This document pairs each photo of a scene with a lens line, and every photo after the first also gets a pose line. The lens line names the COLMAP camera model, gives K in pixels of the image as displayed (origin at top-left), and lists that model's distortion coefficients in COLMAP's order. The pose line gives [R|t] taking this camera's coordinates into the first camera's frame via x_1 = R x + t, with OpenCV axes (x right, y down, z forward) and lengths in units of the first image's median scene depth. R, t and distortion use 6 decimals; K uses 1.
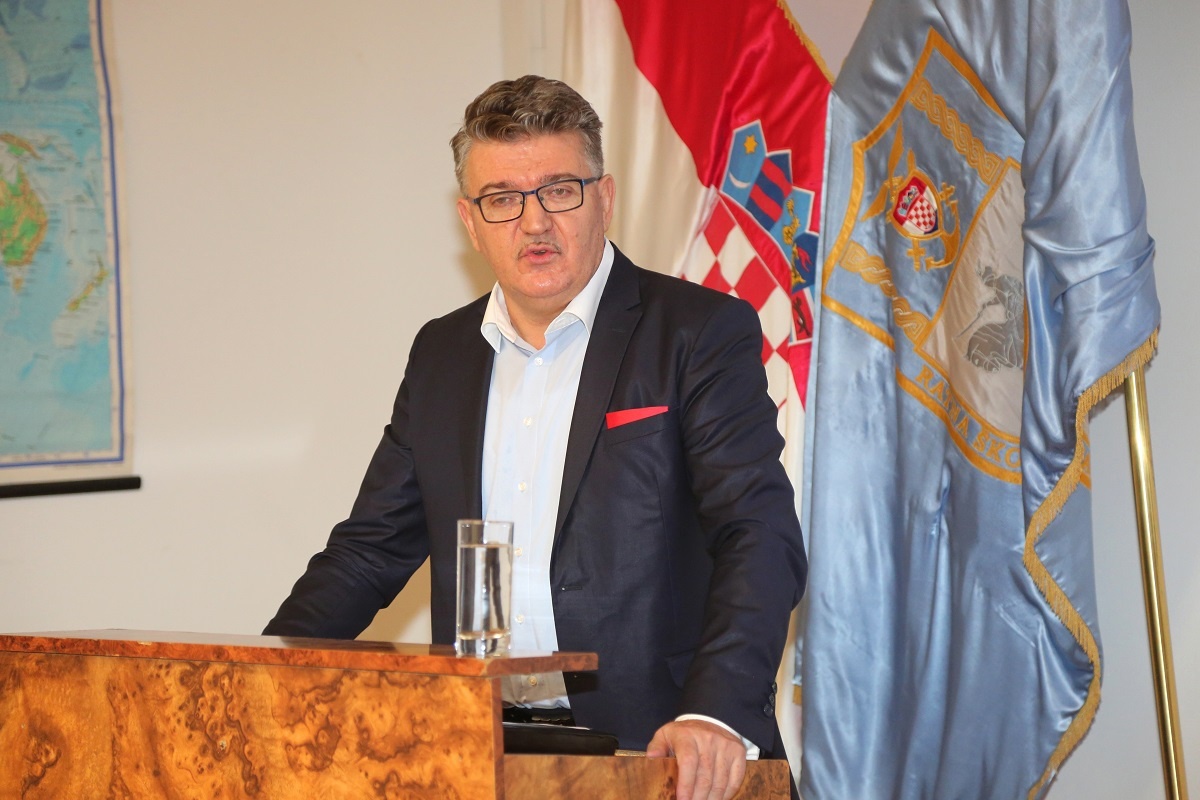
lens RADIAL K [[3016.6, 0, 600.0], [0, 3016.6, 400.0], [0, 0, 1]] dist [0.541546, 0.010246]
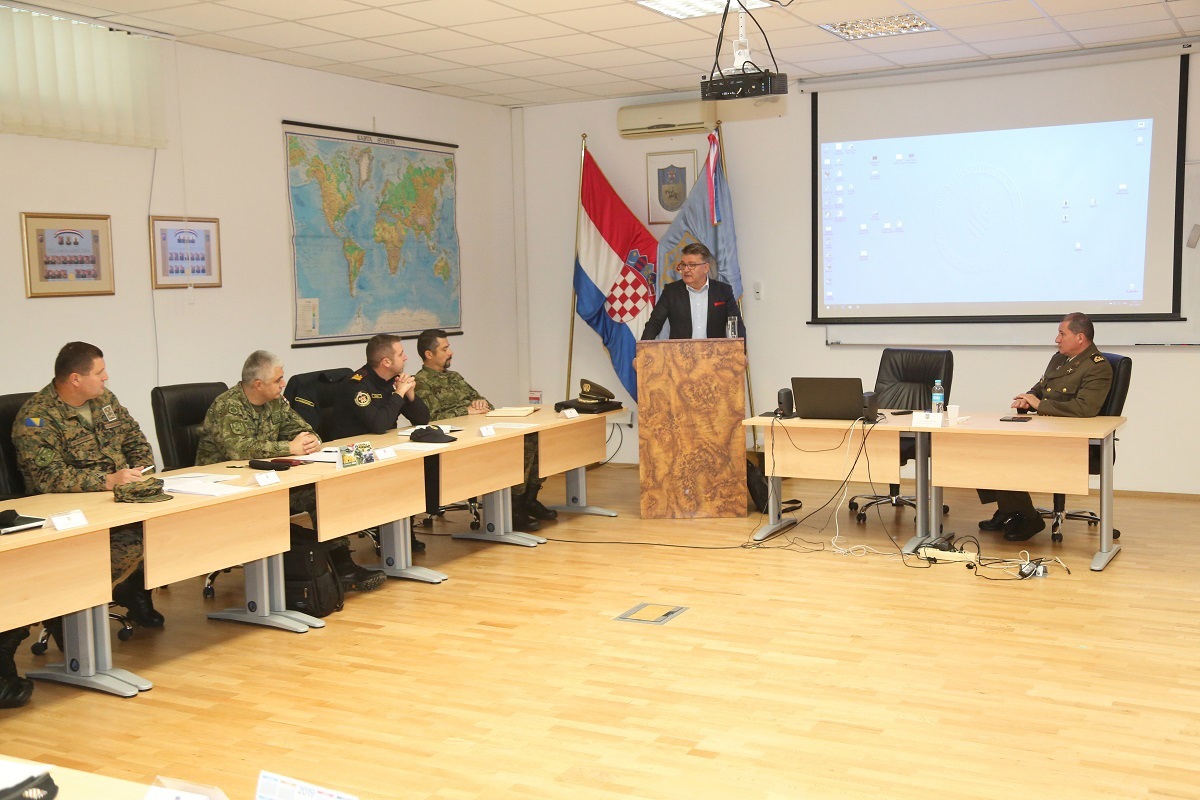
lens RADIAL K [[1279.1, 0, 600.0], [0, 1279.1, 400.0], [0, 0, 1]] dist [0.057326, 0.005276]
pose [[0.866980, -0.042790, 0.496502, -1.475578], [0.026751, 0.998866, 0.039373, 0.093251], [-0.497624, -0.020854, 0.867142, -1.052635]]
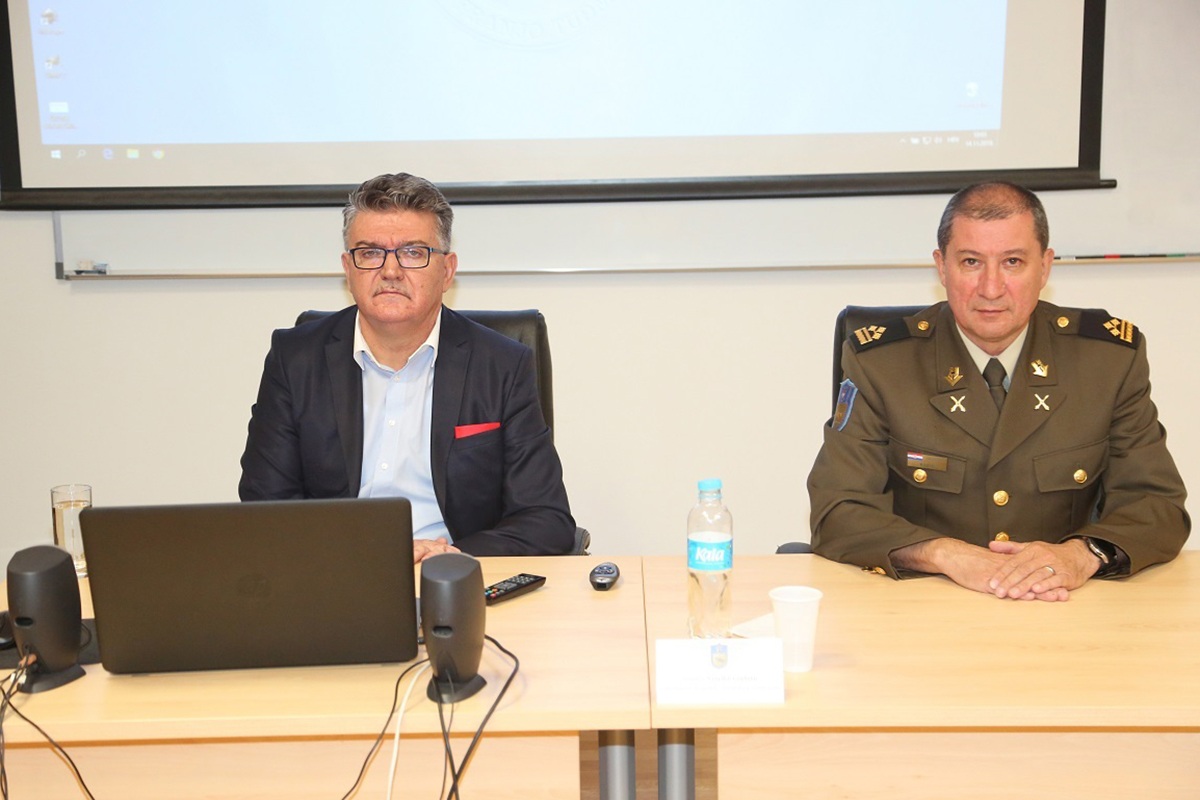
lens RADIAL K [[2076.7, 0, 600.0], [0, 2076.7, 400.0], [0, 0, 1]] dist [0.241291, 0.043533]
pose [[0.509216, -0.123839, 0.851682, -0.668224], [0.046072, 0.992097, 0.116710, 0.028846], [-0.859405, -0.020192, 0.510897, 0.114025]]
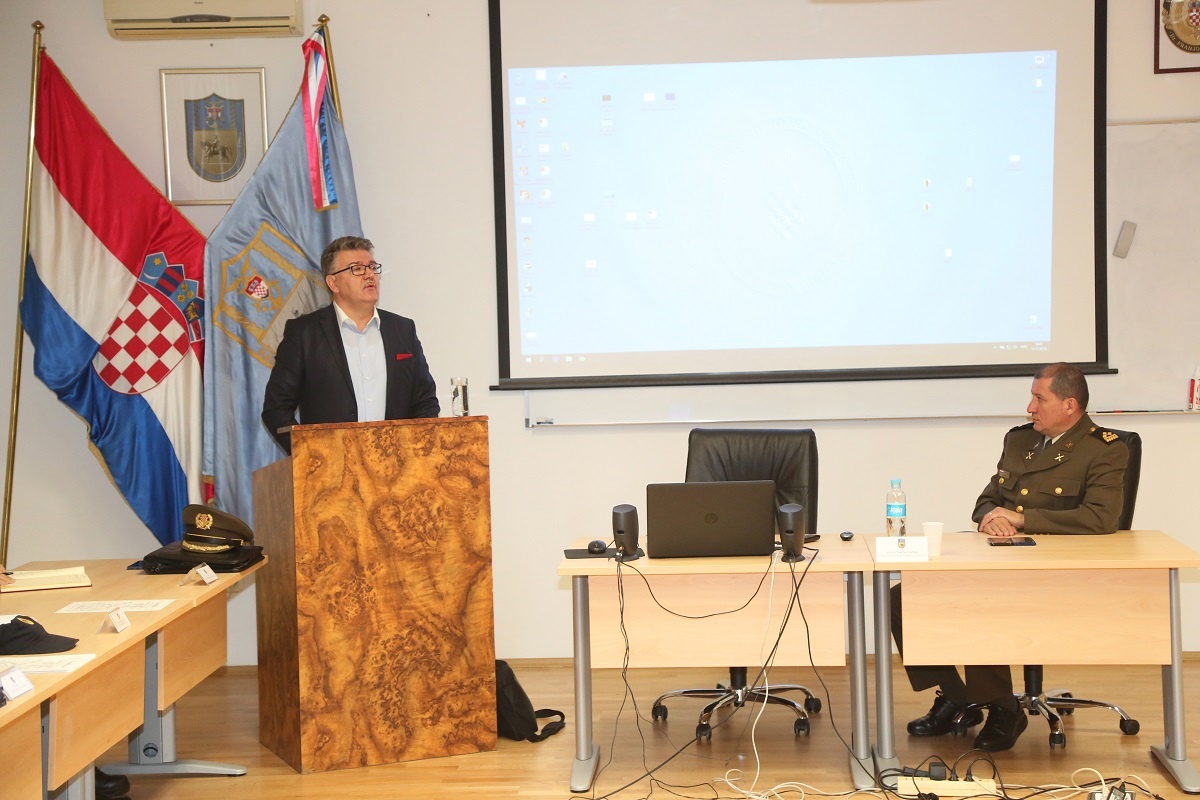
lens RADIAL K [[2213.1, 0, 600.0], [0, 2213.1, 400.0], [0, 0, 1]] dist [0.303727, 0.085212]
pose [[0.562390, -0.029510, 0.826345, -1.845313], [0.052393, 0.998627, 0.000005, 0.068368], [-0.825210, 0.043292, 0.563164, -0.462220]]
